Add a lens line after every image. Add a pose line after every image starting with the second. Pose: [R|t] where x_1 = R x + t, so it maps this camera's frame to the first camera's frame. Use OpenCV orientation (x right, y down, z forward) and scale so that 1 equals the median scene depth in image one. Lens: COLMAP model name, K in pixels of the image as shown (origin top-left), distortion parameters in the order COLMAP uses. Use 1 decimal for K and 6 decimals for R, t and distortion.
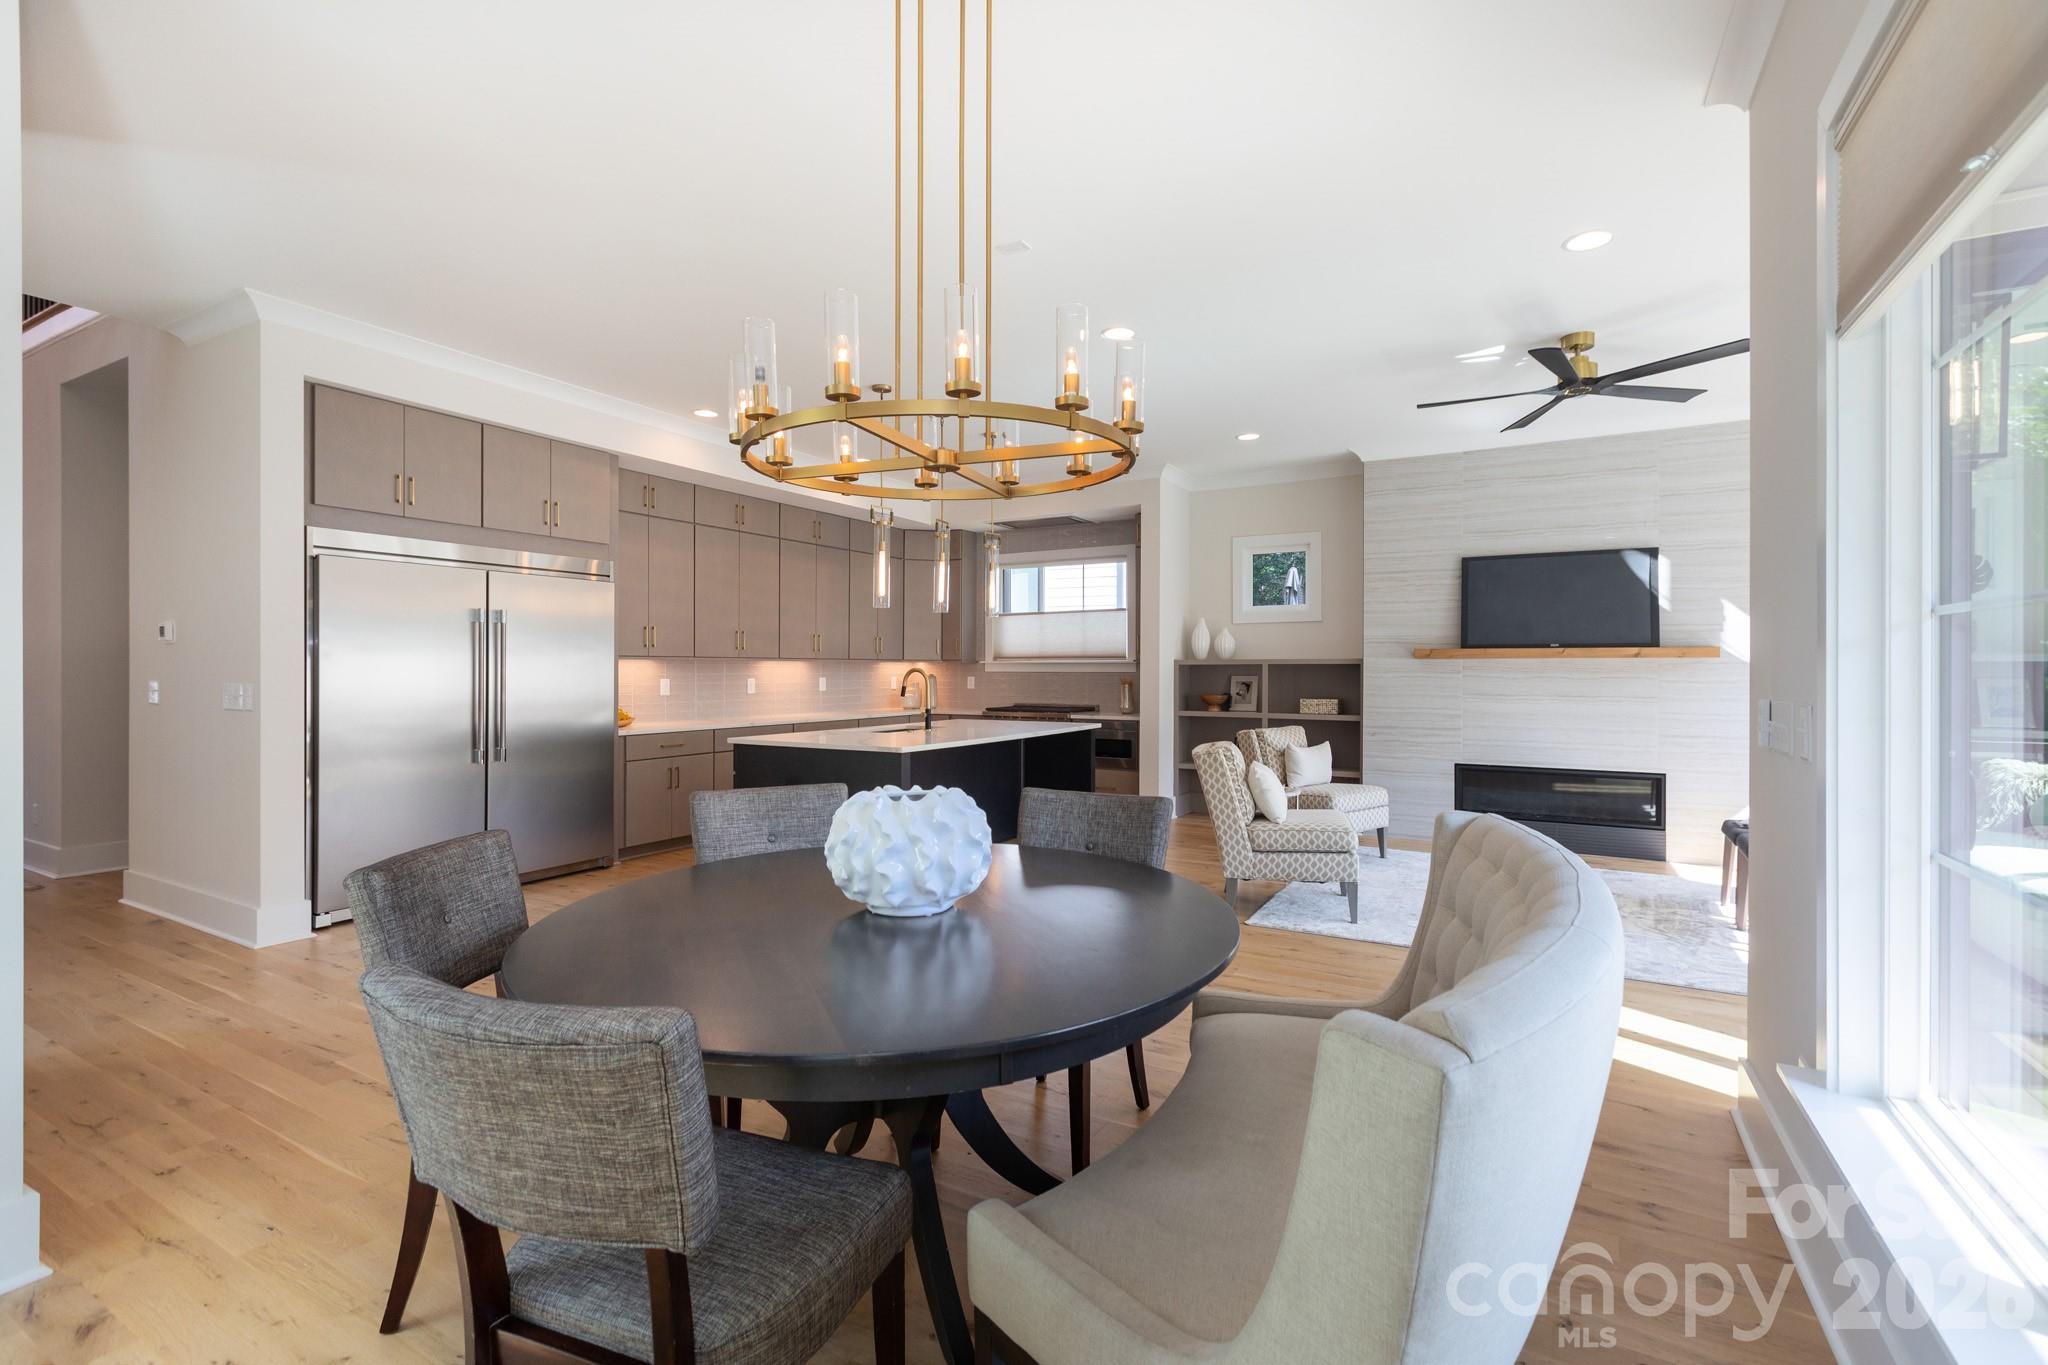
lens RADIAL K [[936.0, 0, 988.4], [0, 936.0, 677.5], [0, 0, 1]] dist [0.009070, -0.000778]
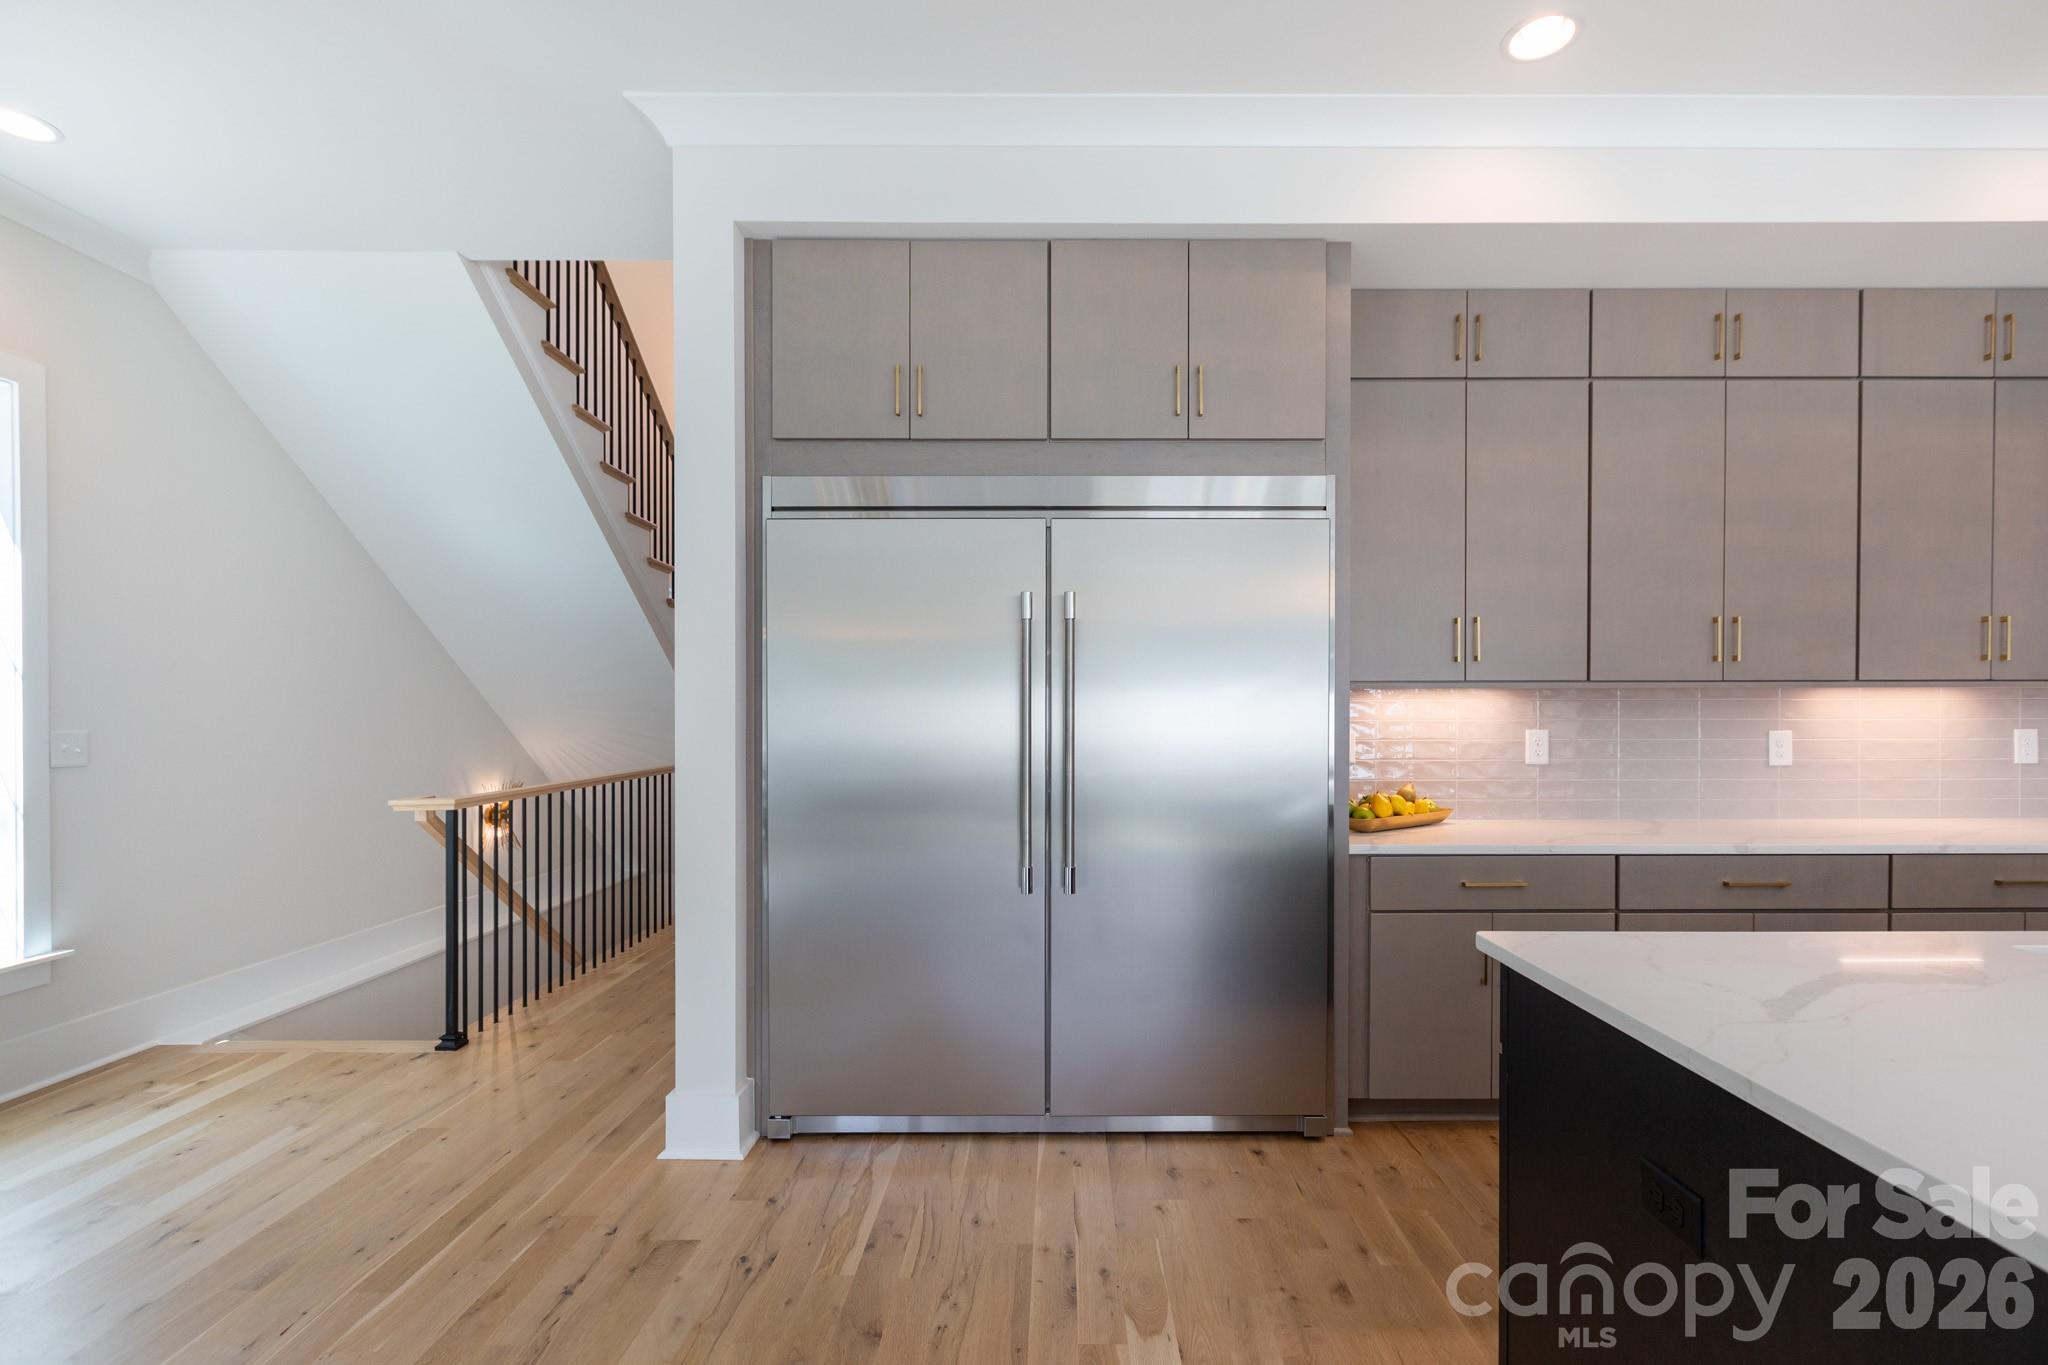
lens RADIAL K [[881.4, 0, 1021.1], [0, 881.4, 712.7], [0, 0, 1]] dist [0.002588, -0.000426]
pose [[0.503546, 0.001830, -0.863967, -0.089804], [-0.004779, 0.999988, -0.000667, -0.005628], [0.863955, 0.004465, 0.503549, 0.557545]]
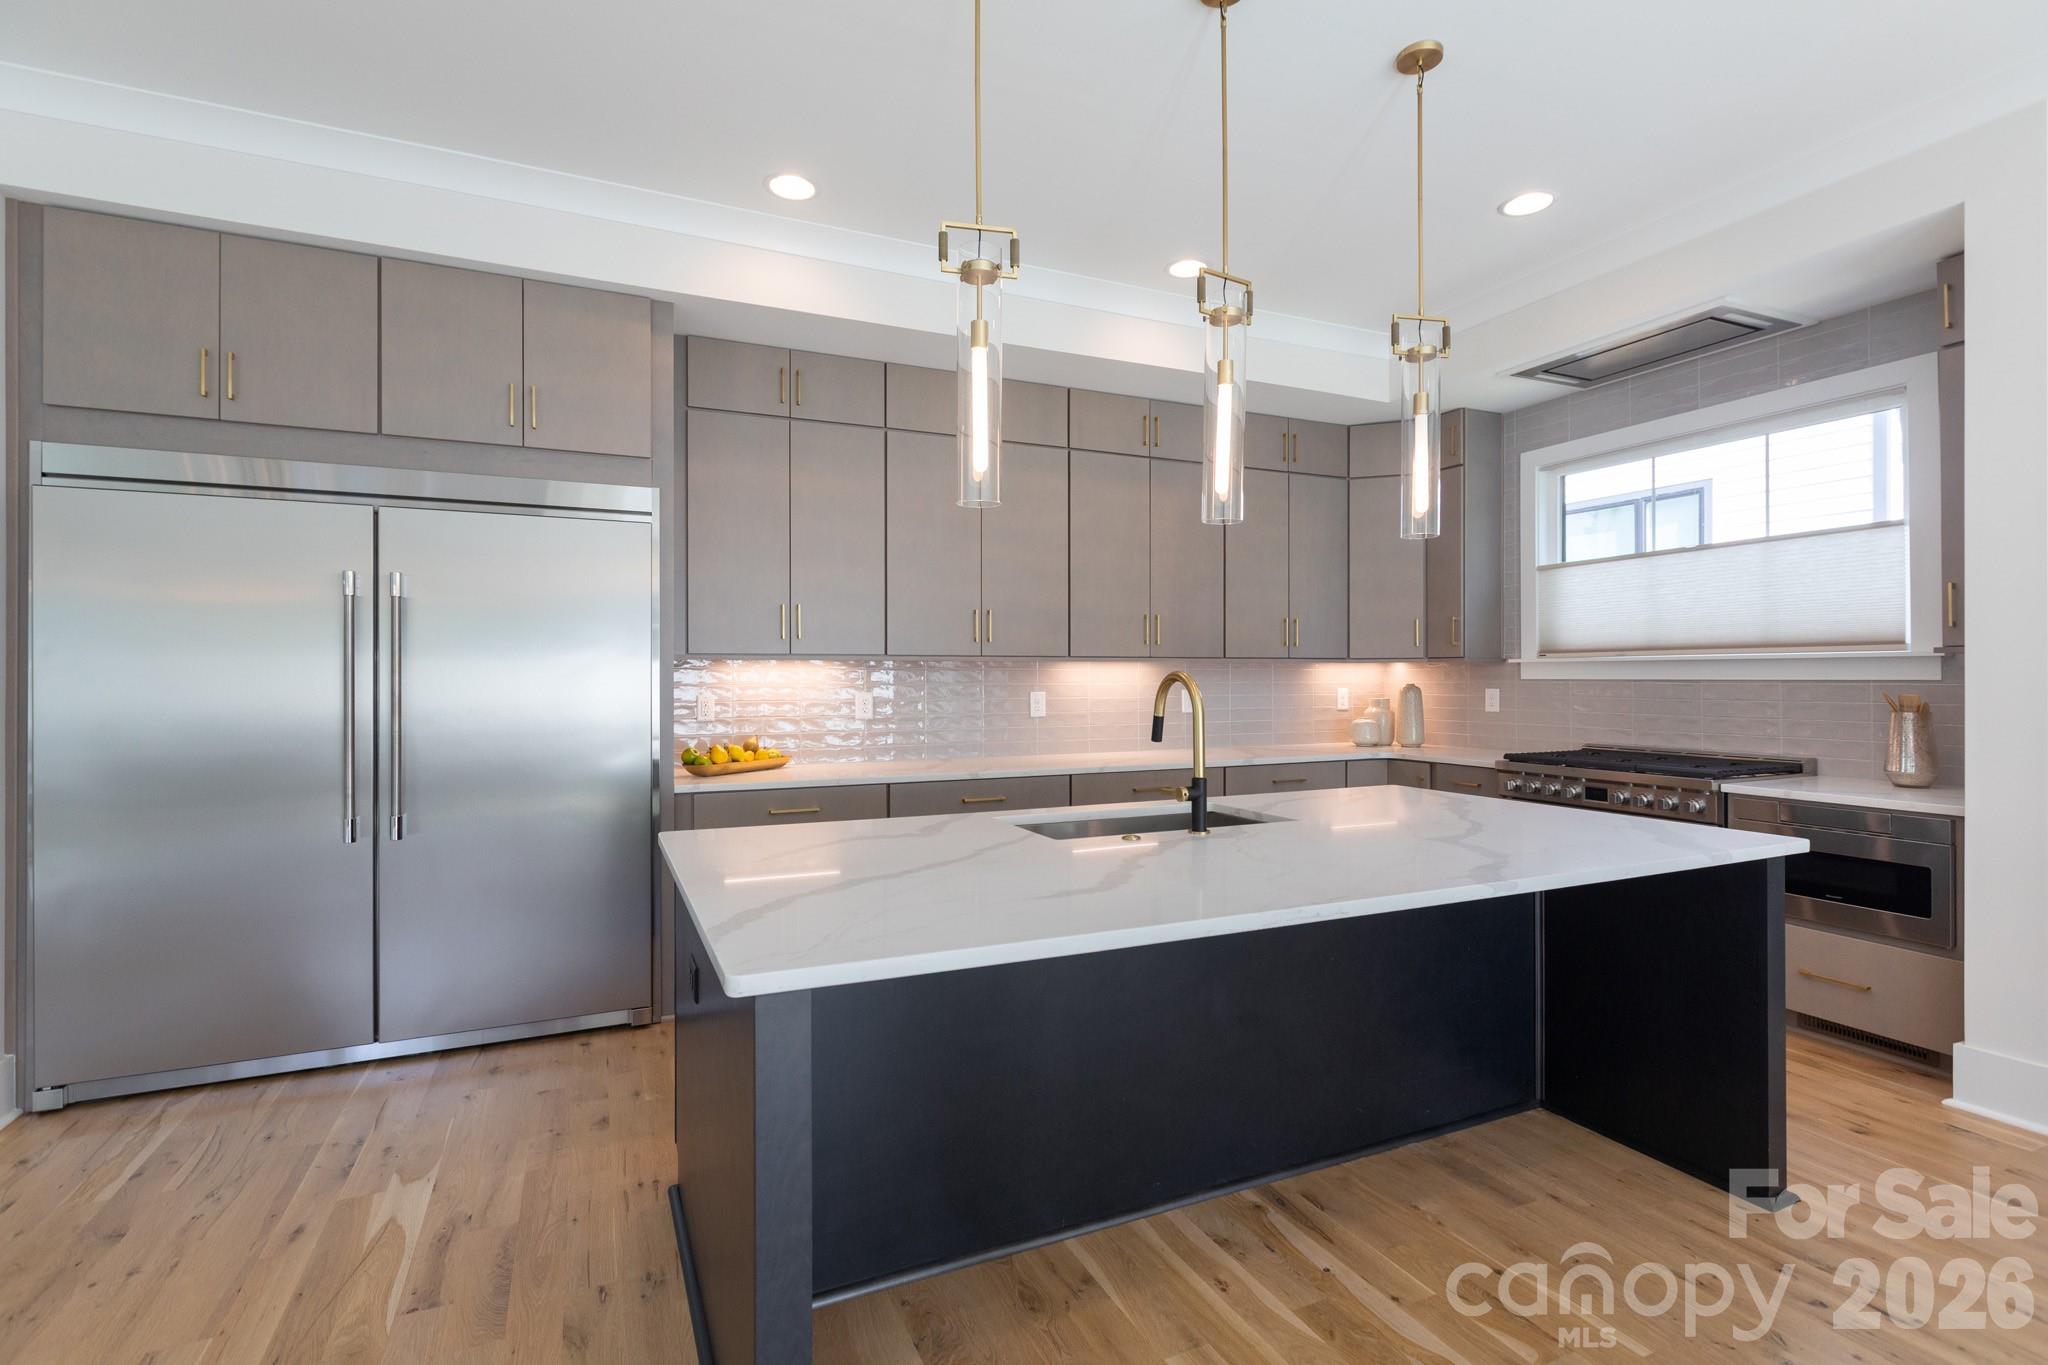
lens RADIAL K [[936.0, 0, 1026.0], [0, 936.0, 671.6], [0, 0, 1]] dist [0.009070, -0.000778]
pose [[0.812064, -0.005151, -0.583546, 0.096998], [-0.002979, 0.999911, -0.012972, -0.004498], [0.583561, 0.012273, 0.811977, 0.573035]]
